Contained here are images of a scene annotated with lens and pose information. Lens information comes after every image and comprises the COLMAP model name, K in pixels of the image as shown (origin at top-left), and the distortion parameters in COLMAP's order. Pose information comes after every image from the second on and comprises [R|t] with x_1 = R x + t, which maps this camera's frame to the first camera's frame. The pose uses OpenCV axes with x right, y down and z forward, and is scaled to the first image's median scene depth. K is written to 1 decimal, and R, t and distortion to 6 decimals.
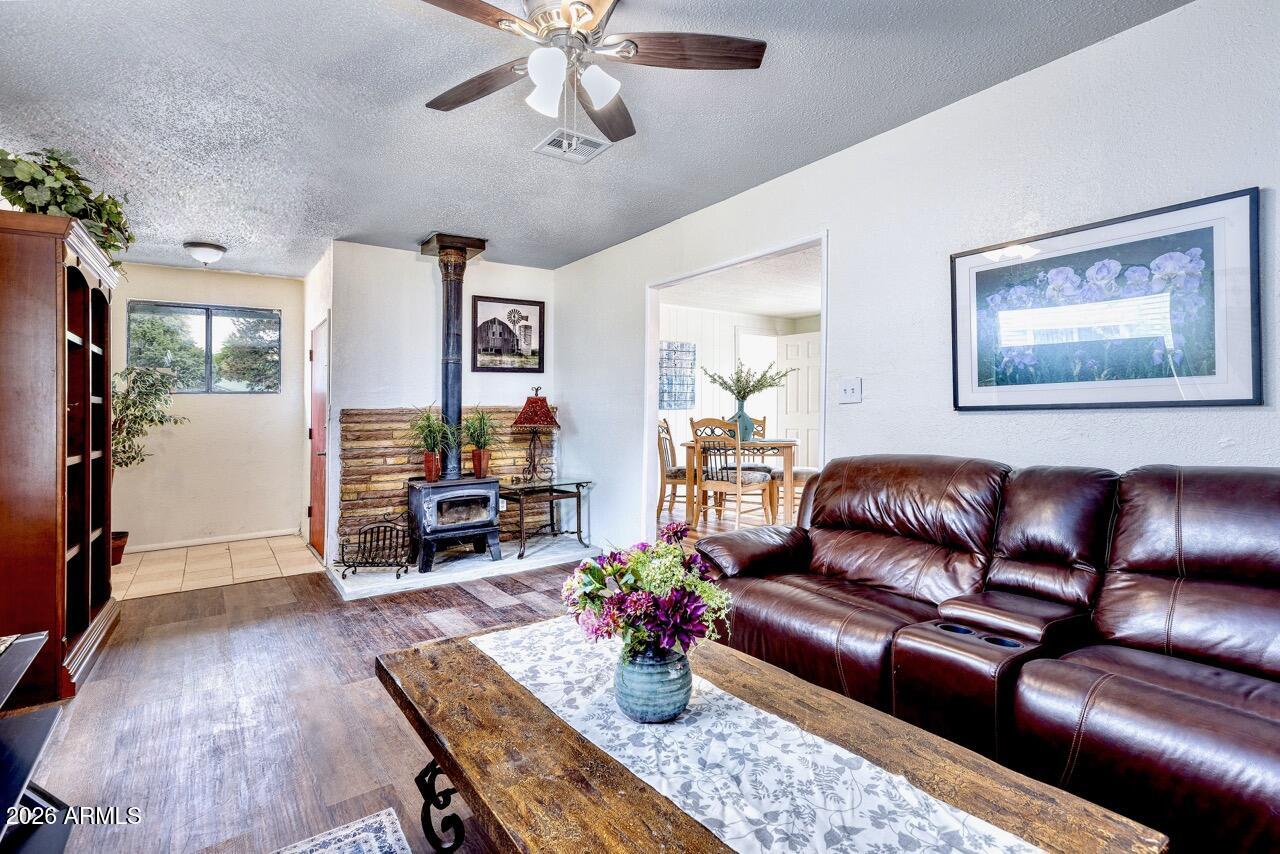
lens RADIAL K [[583.9, 0, 642.9], [0, 583.9, 403.5], [0, 0, 1]] dist [0.020188, 0.000008]
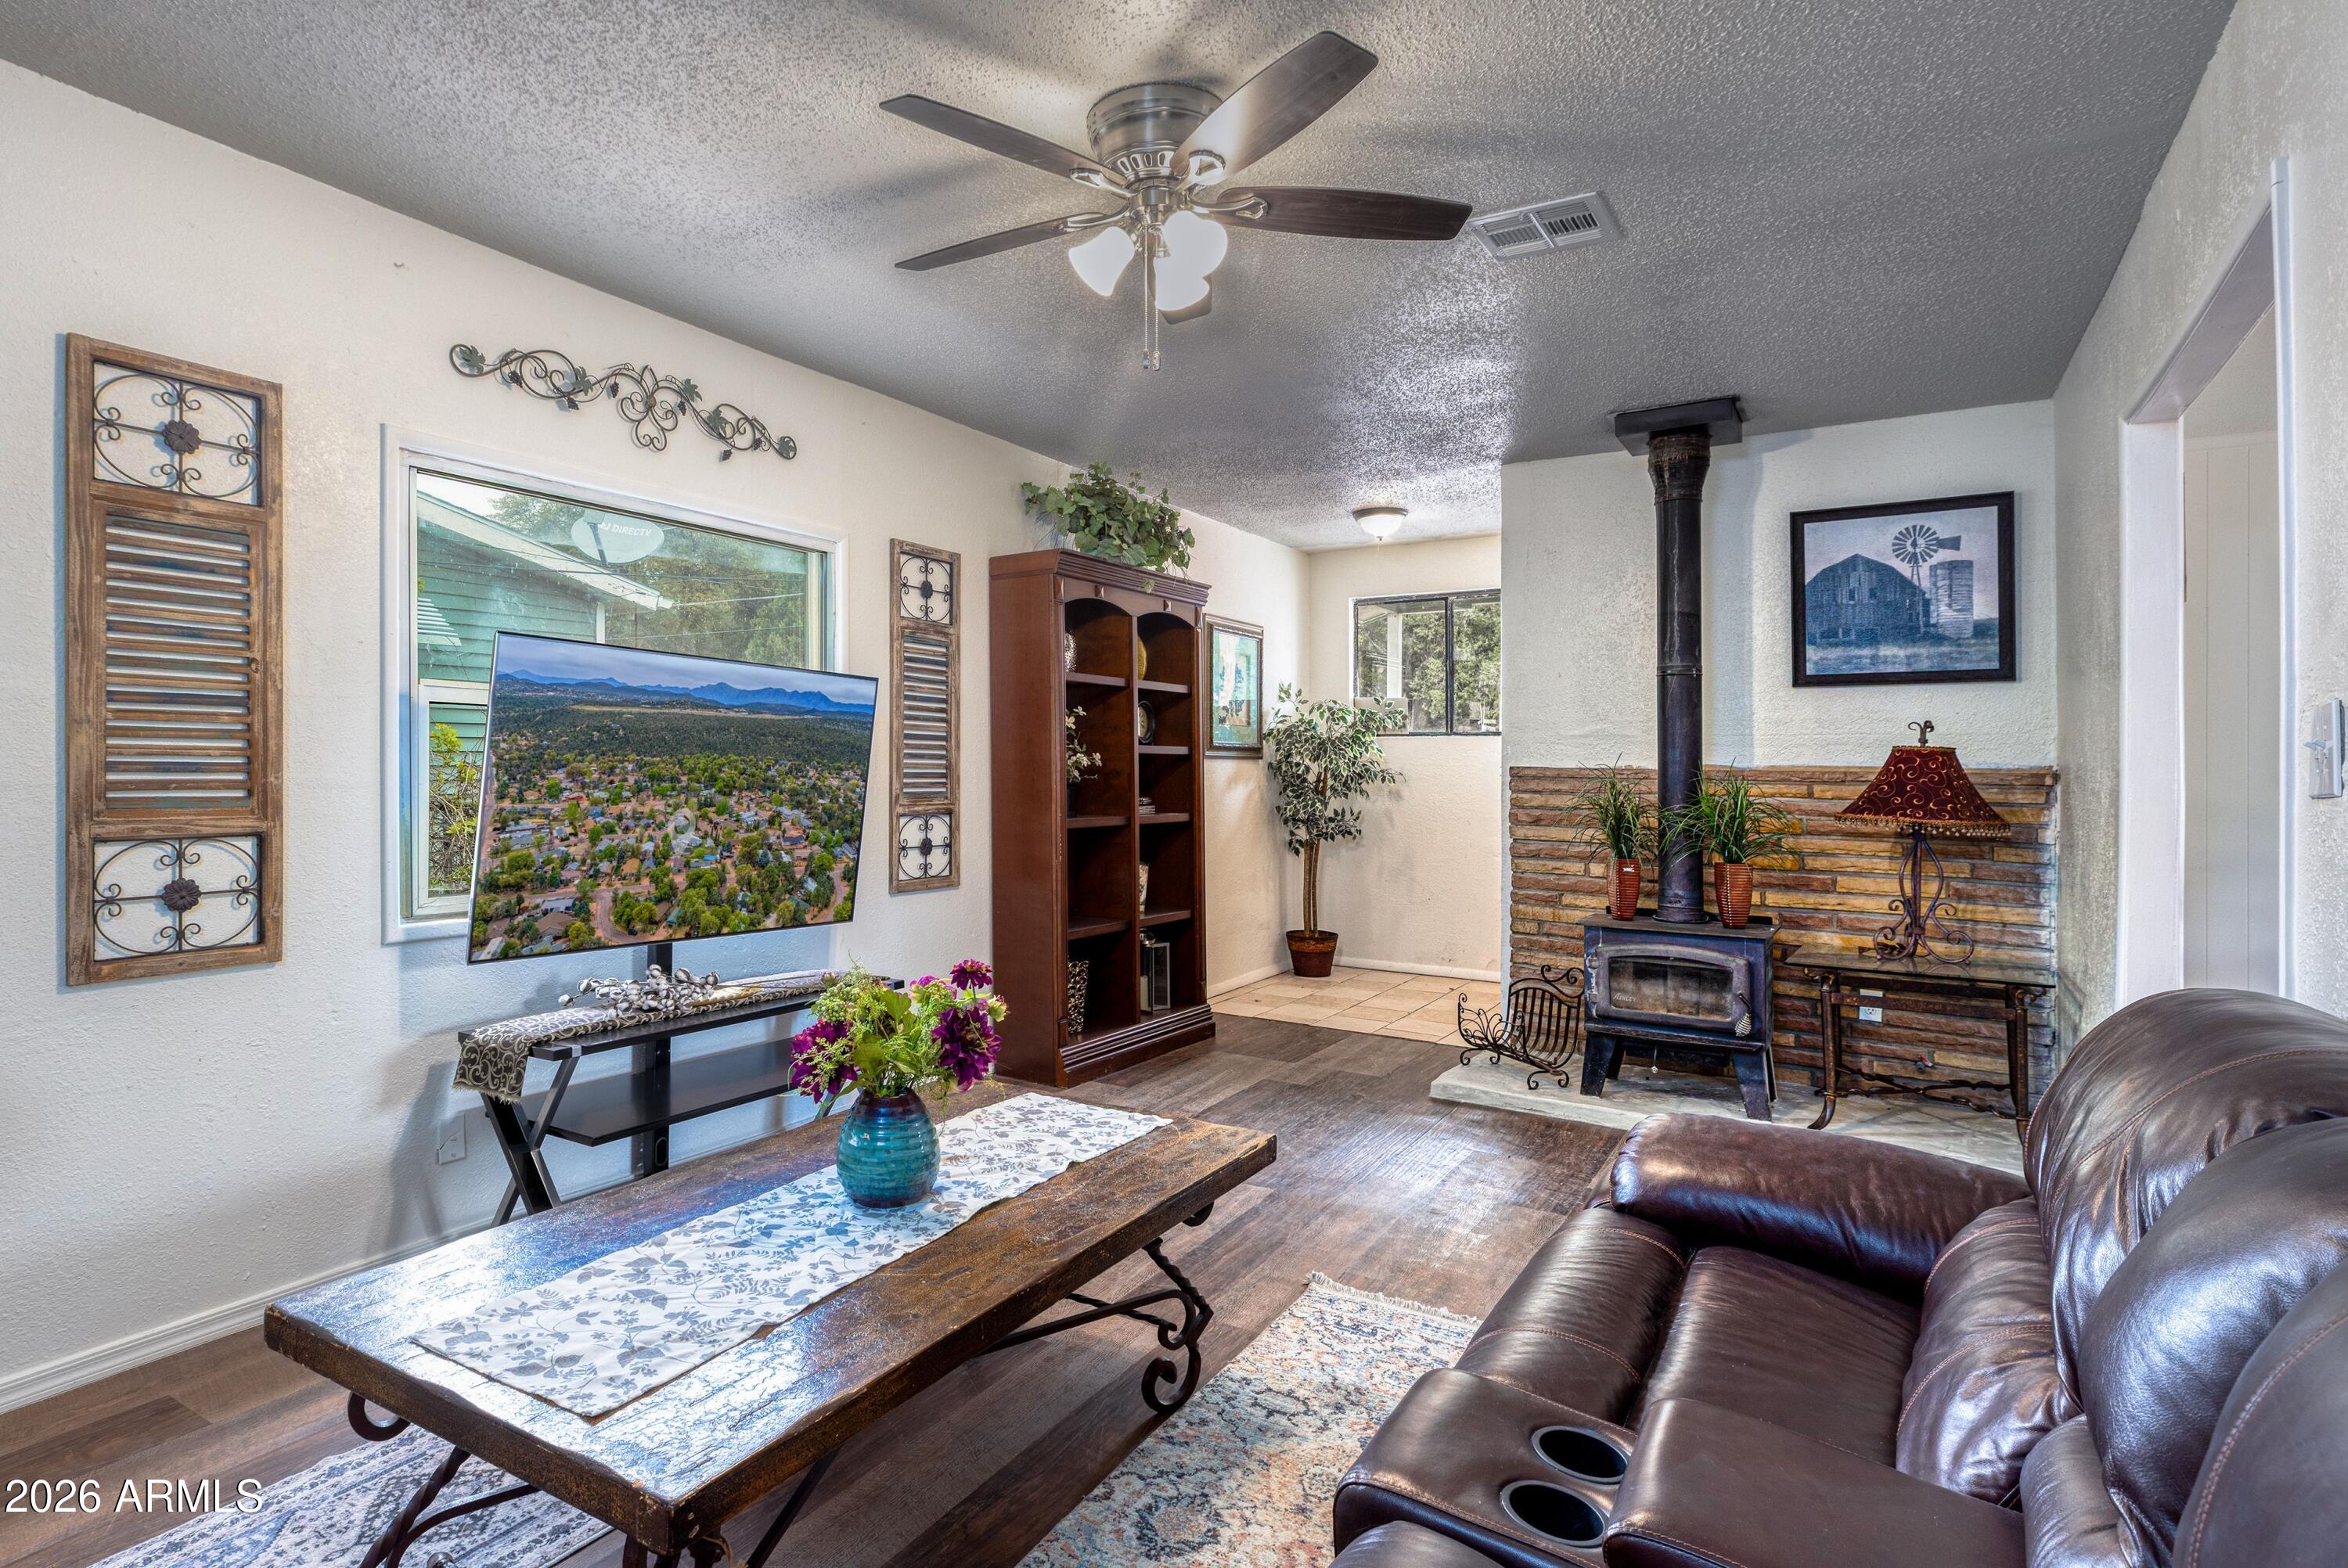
lens RADIAL K [[1272.8, 0, 1093.2], [0, 1272.8, 733.4], [0, 0, 1]] dist [0.008460, 0.000853]
pose [[0.374516, -0.000933, -0.927220, 0.436289], [-0.004823, 0.999984, -0.002954, -0.015717], [0.927208, 0.005578, 0.374506, 0.171547]]
